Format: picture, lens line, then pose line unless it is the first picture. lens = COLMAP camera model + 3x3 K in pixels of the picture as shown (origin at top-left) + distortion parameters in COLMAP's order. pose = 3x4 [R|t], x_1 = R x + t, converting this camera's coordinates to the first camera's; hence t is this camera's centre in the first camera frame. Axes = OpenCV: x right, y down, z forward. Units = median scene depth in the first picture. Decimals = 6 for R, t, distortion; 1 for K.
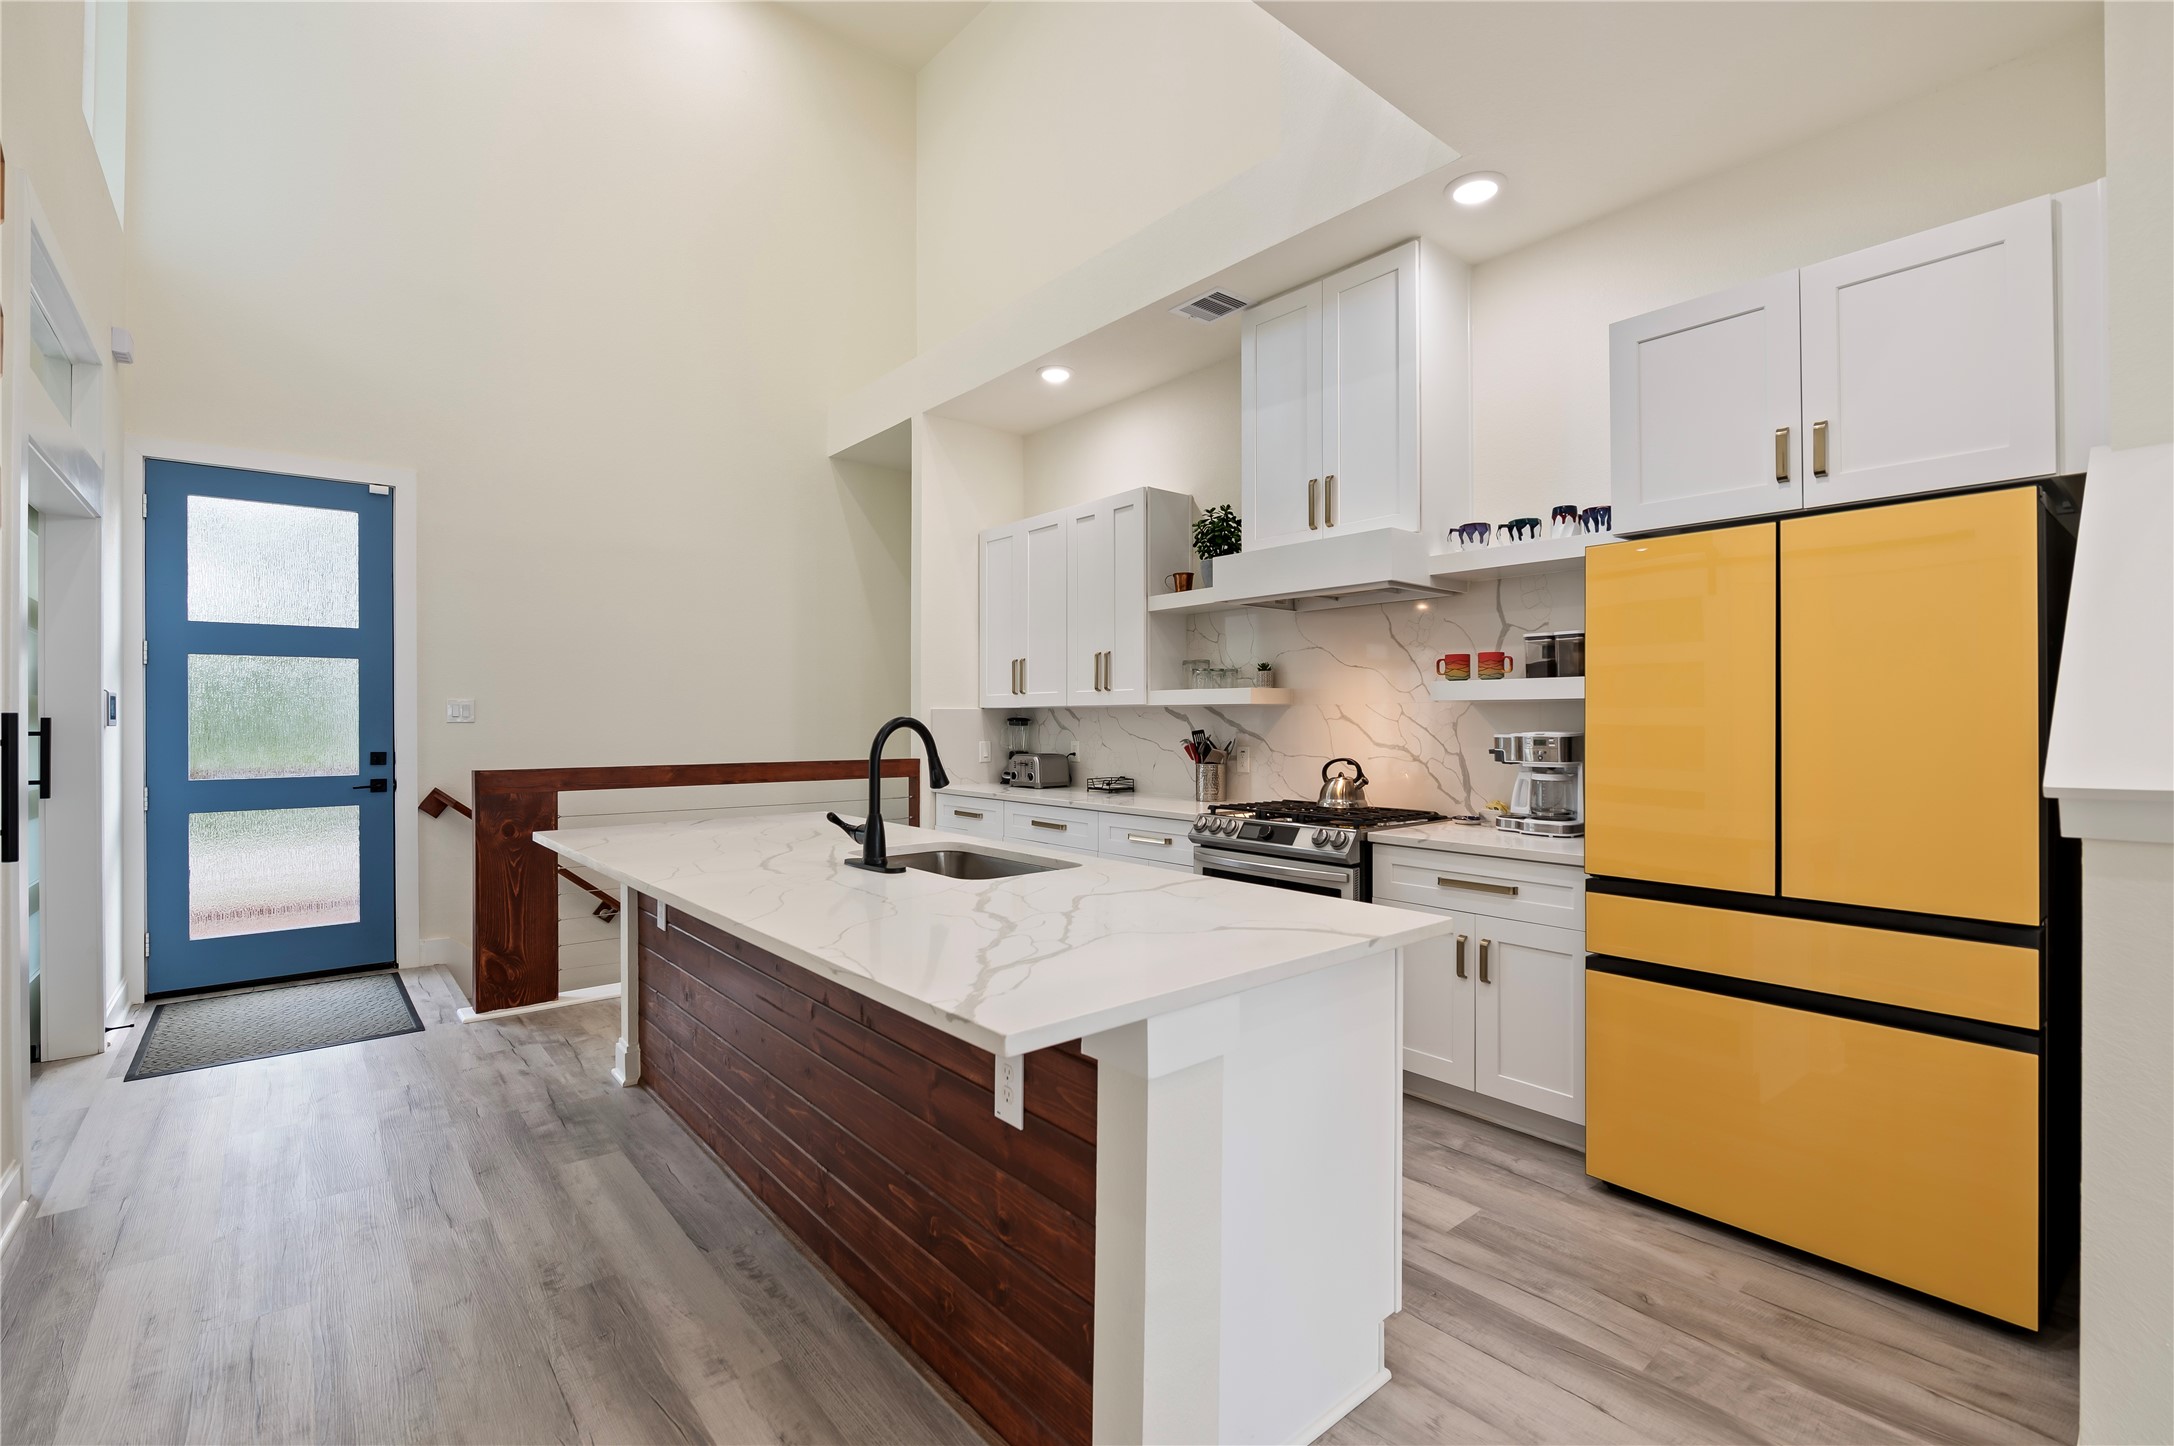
lens RADIAL K [[980.2, 0, 1082.2], [0, 980.2, 719.7], [0, 0, 1]] dist [-0.003107, -0.000808]
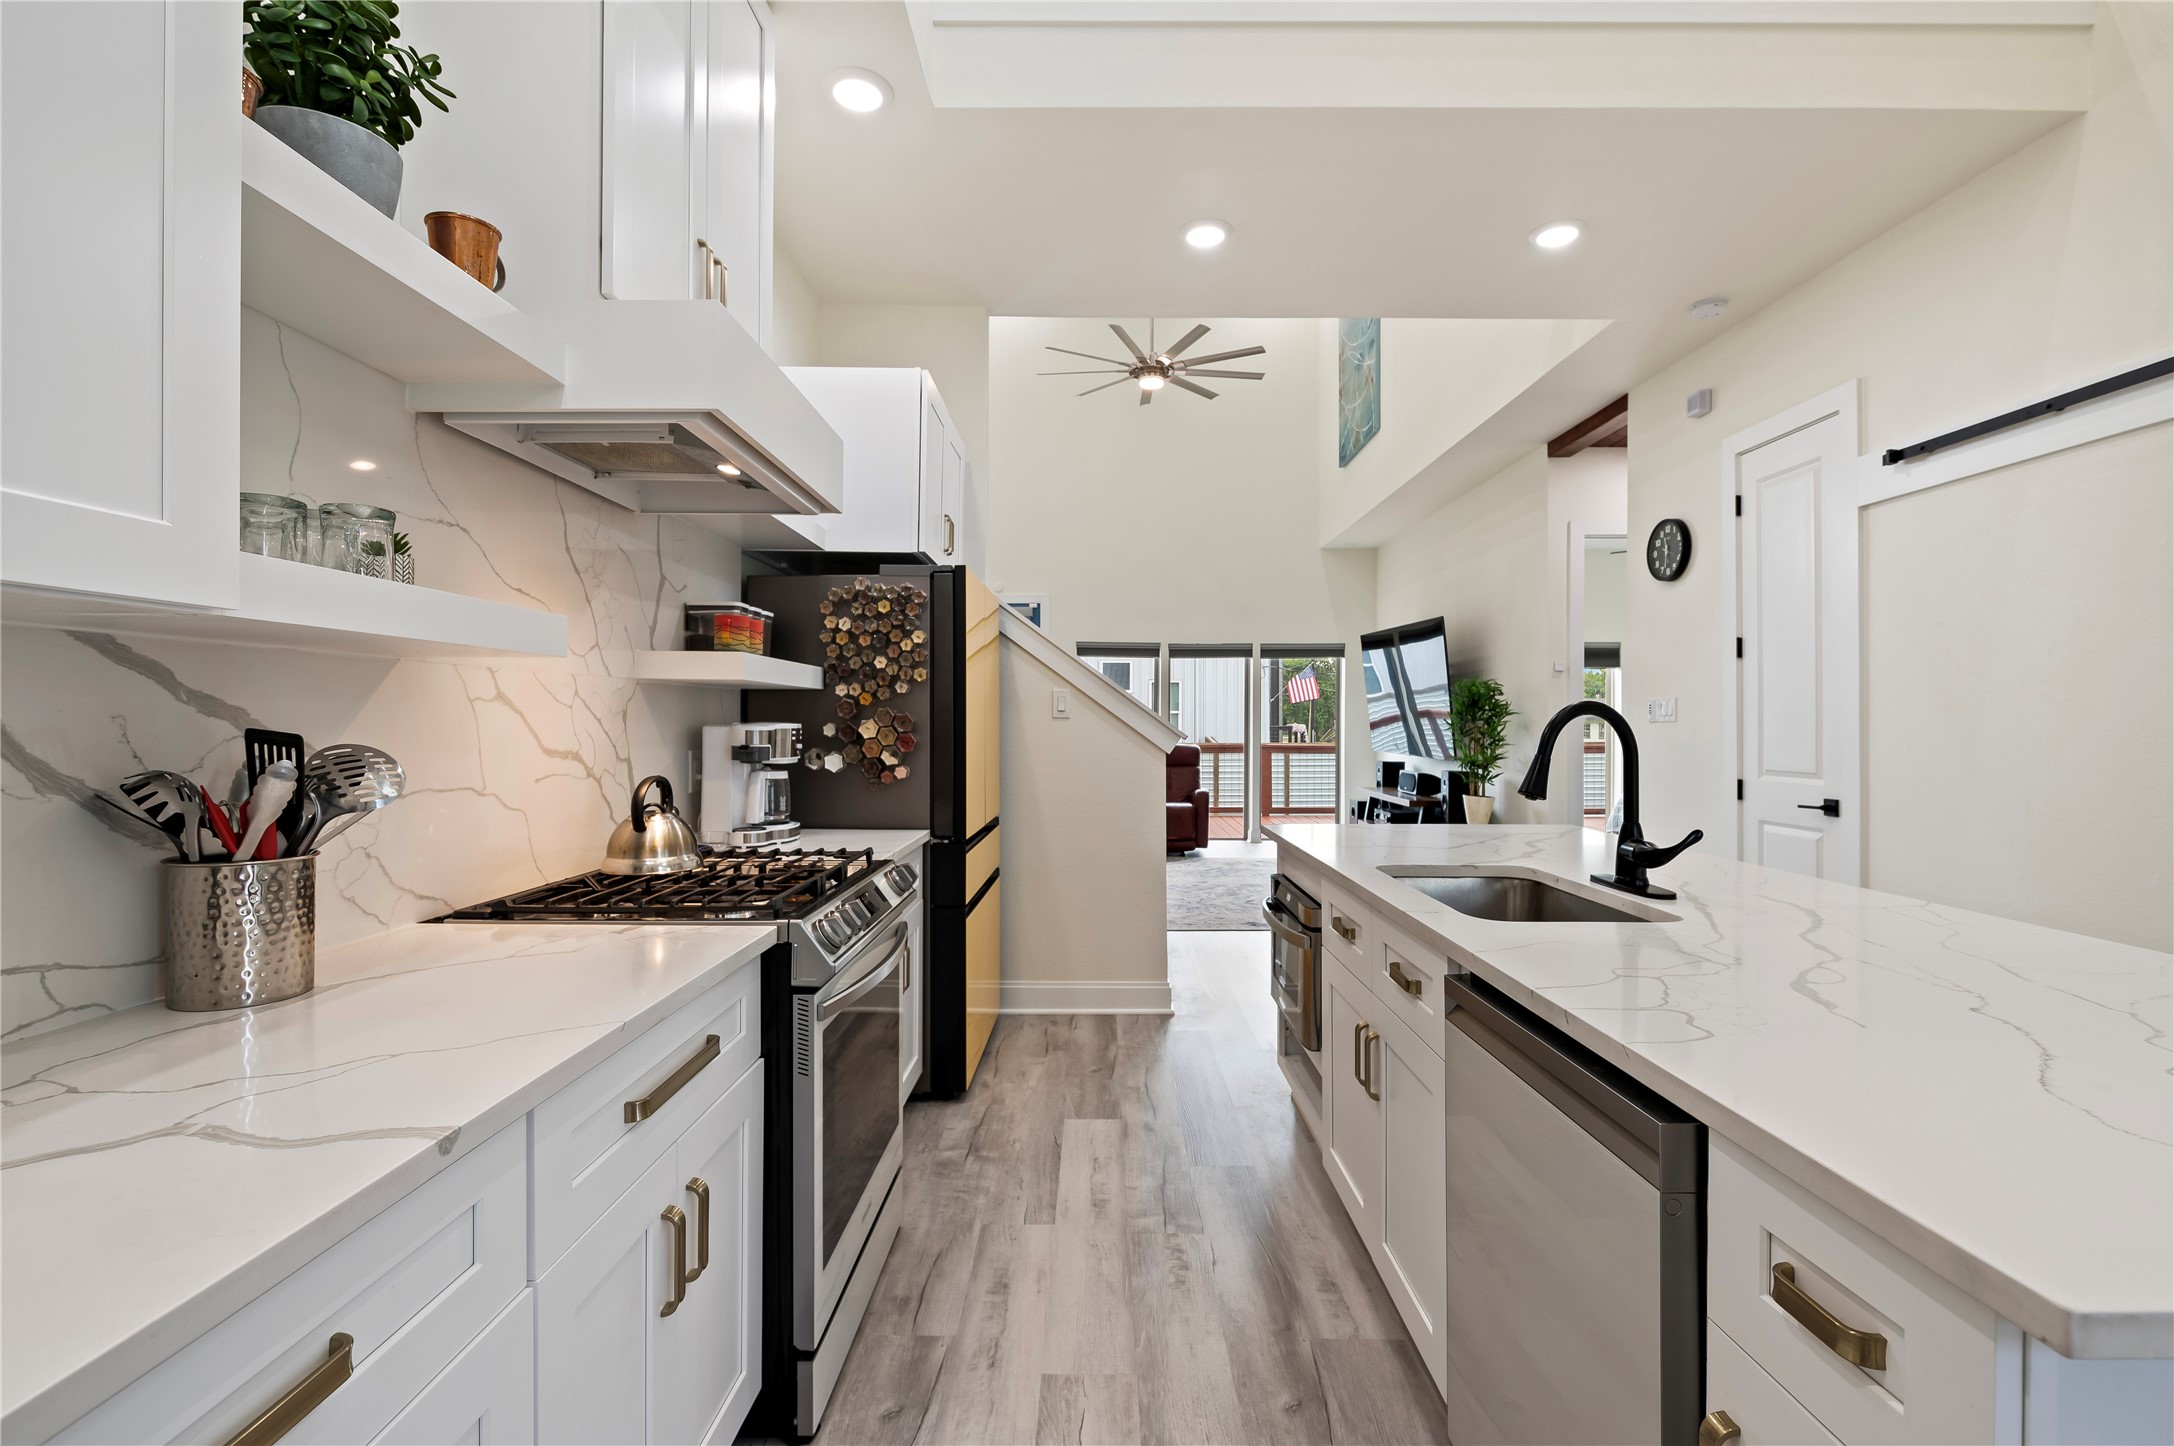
lens RADIAL K [[980.2, 0, 1095.6], [0, 980.2, 726.9], [0, 0, 1]] dist [-0.003107, -0.000808]
pose [[-0.769564, -0.006039, 0.638541, -0.279793], [-0.003672, 0.999981, 0.005031, 0.009870], [-0.638559, 0.001527, -0.769571, 1.383409]]
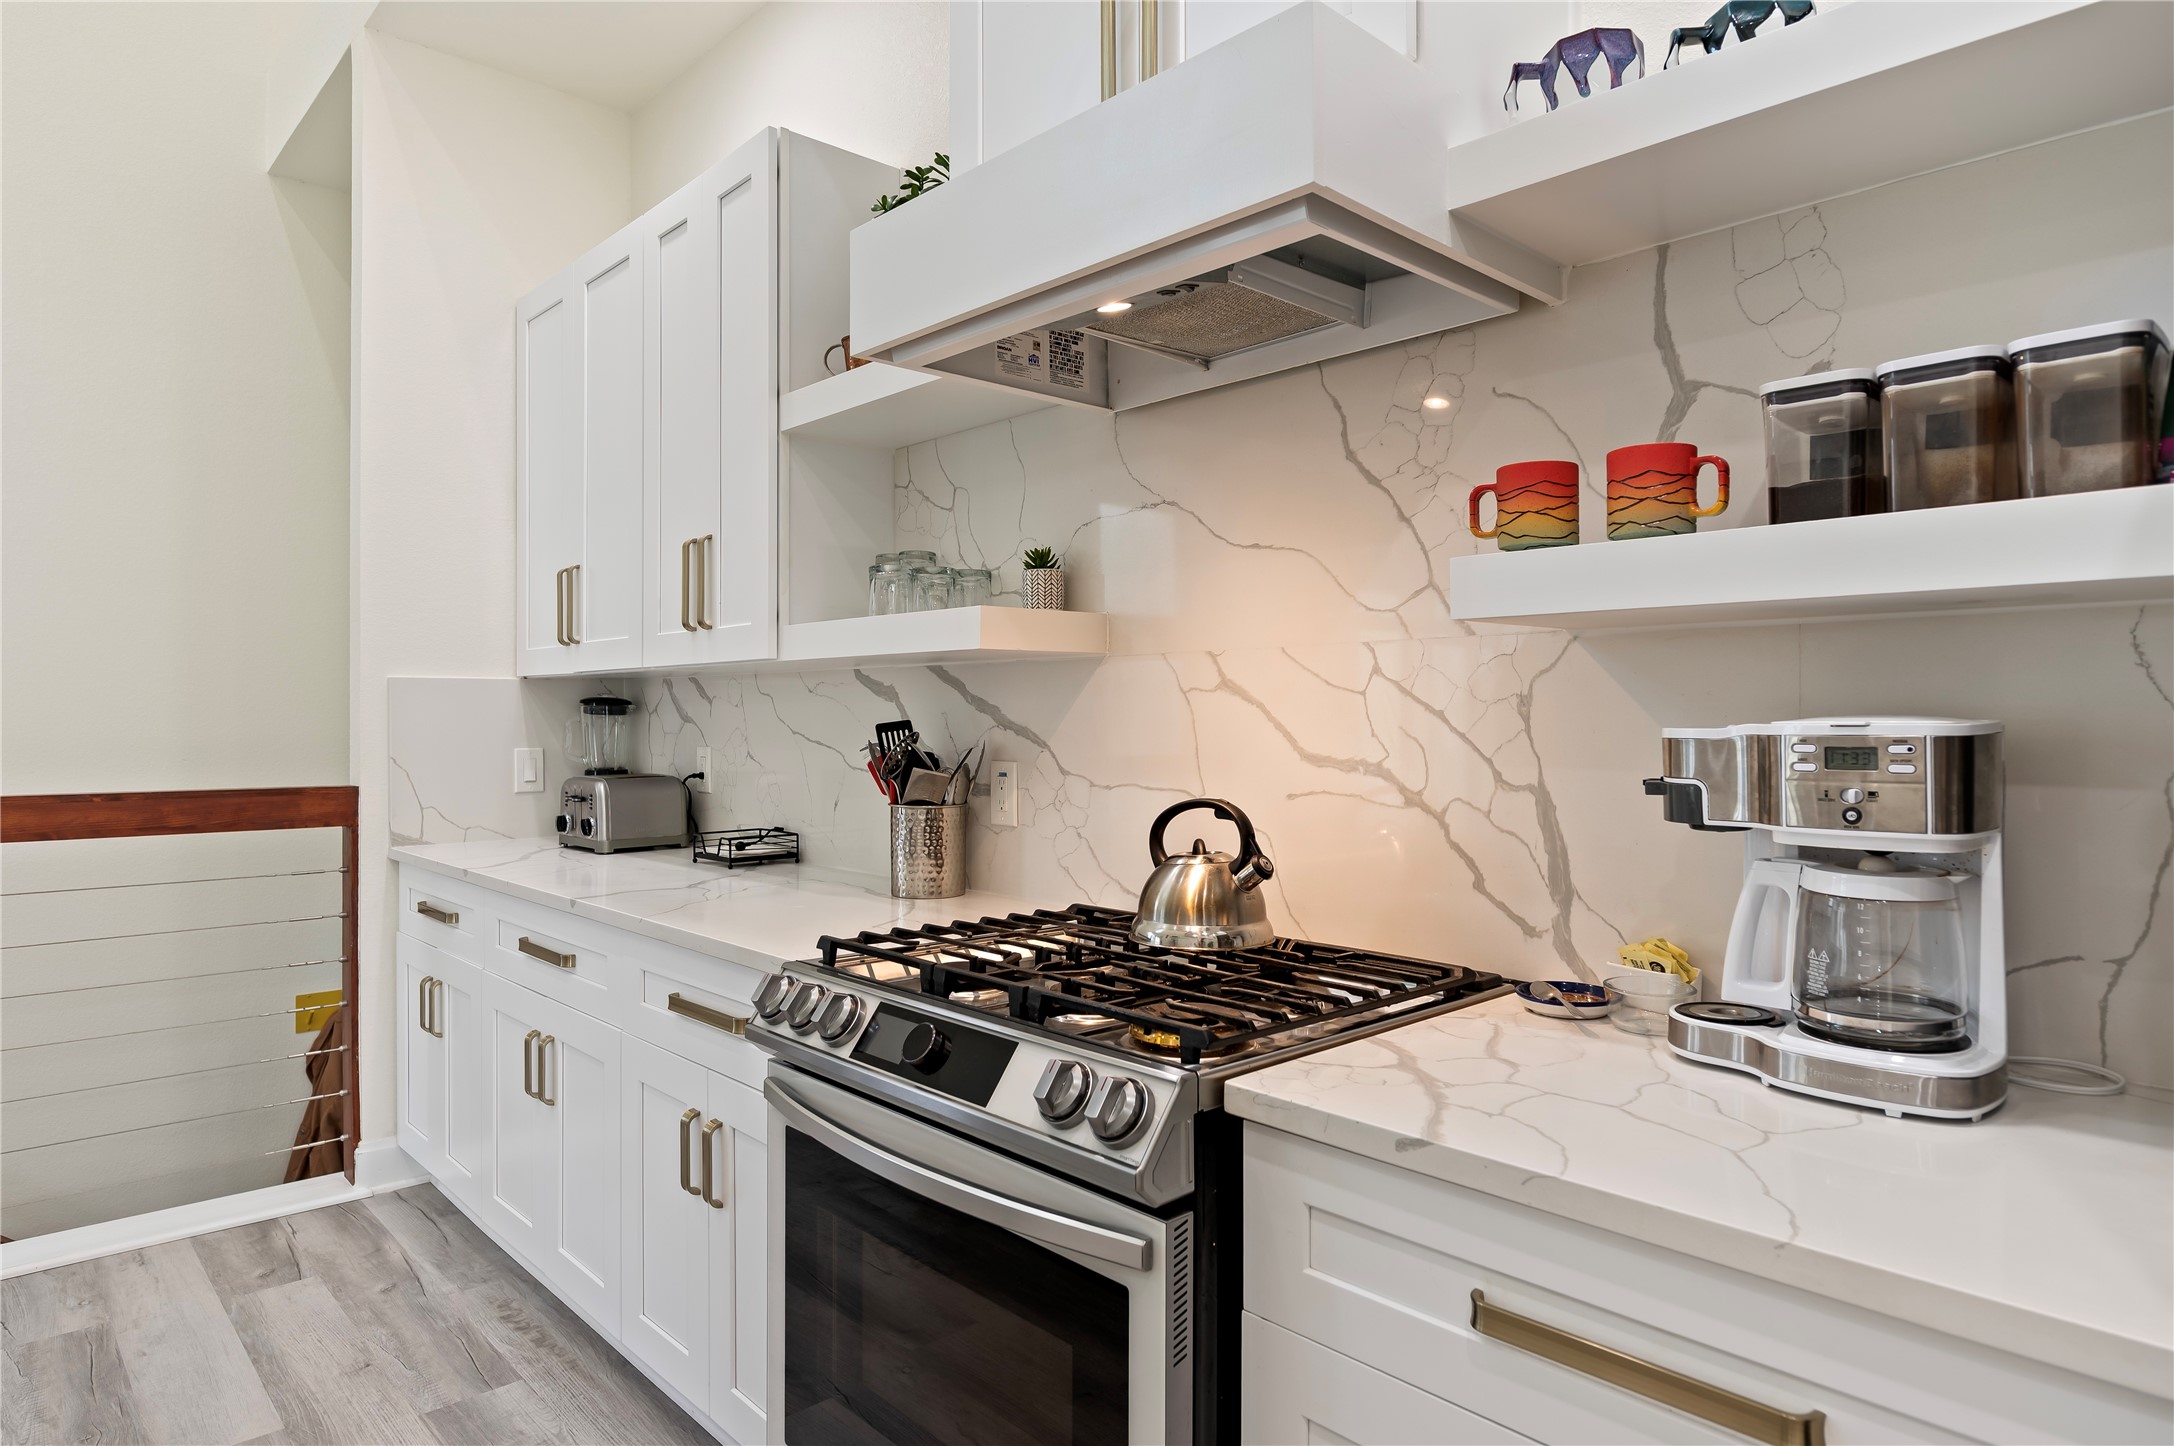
lens RADIAL K [[1279.9, 0, 1094.8], [0, 1279.9, 717.5], [0, 0, 1]] dist [-0.001644, 0.001057]
pose [[0.998498, 0.000578, 0.054780, 0.224307], [-0.000642, 0.999999, 0.001141, 0.011056], [-0.054779, -0.001174, 0.998498, 0.610530]]
